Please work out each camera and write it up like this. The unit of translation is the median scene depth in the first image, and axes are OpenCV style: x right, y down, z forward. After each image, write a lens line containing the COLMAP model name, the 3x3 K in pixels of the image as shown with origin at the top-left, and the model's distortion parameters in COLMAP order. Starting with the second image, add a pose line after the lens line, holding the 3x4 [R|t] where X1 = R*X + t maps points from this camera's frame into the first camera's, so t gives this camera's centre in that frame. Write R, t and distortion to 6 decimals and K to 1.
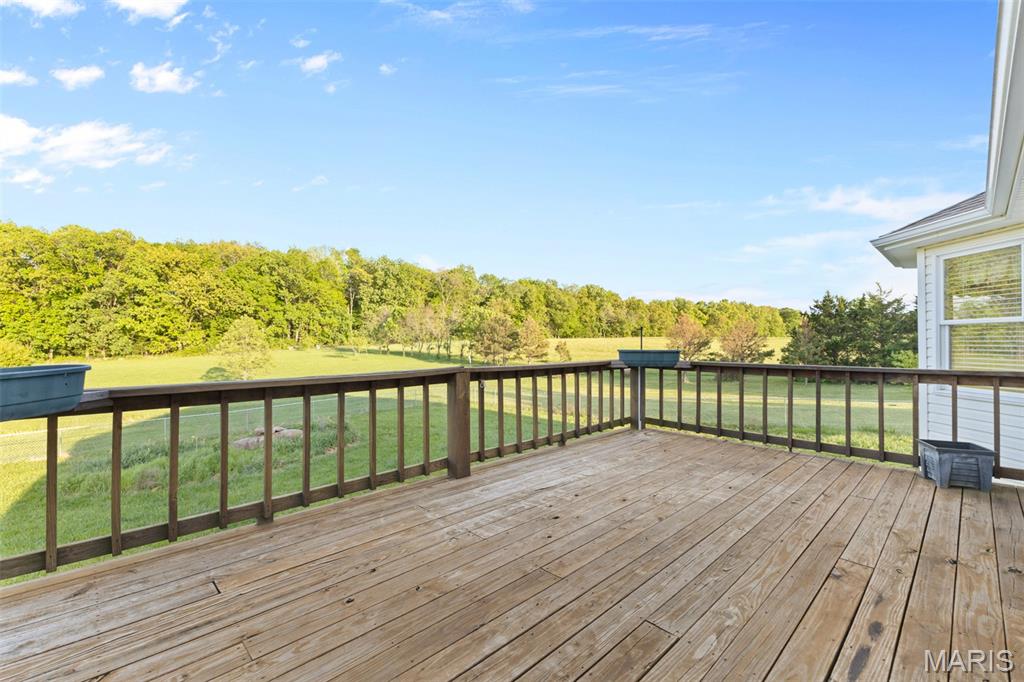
lens RADIAL K [[444.2, 0, 512.0], [0, 444.2, 341.0], [0, 0, 1]] dist [-0.003255, -0.000655]
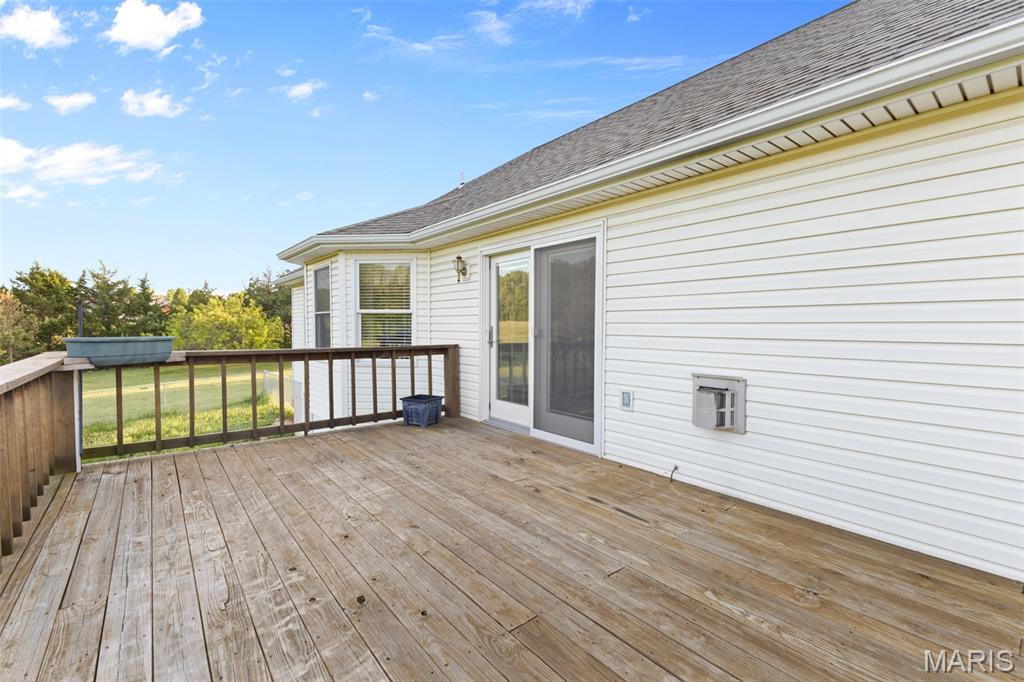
lens RADIAL K [[440.6, 0, 513.5], [0, 440.6, 337.6], [0, 0, 1]] dist [0.003475, -0.000216]
pose [[0.071950, -0.026640, 0.997052, -0.443752], [-0.005652, 0.999616, 0.027116, -0.000984], [-0.997392, -0.007586, 0.071772, 0.635465]]
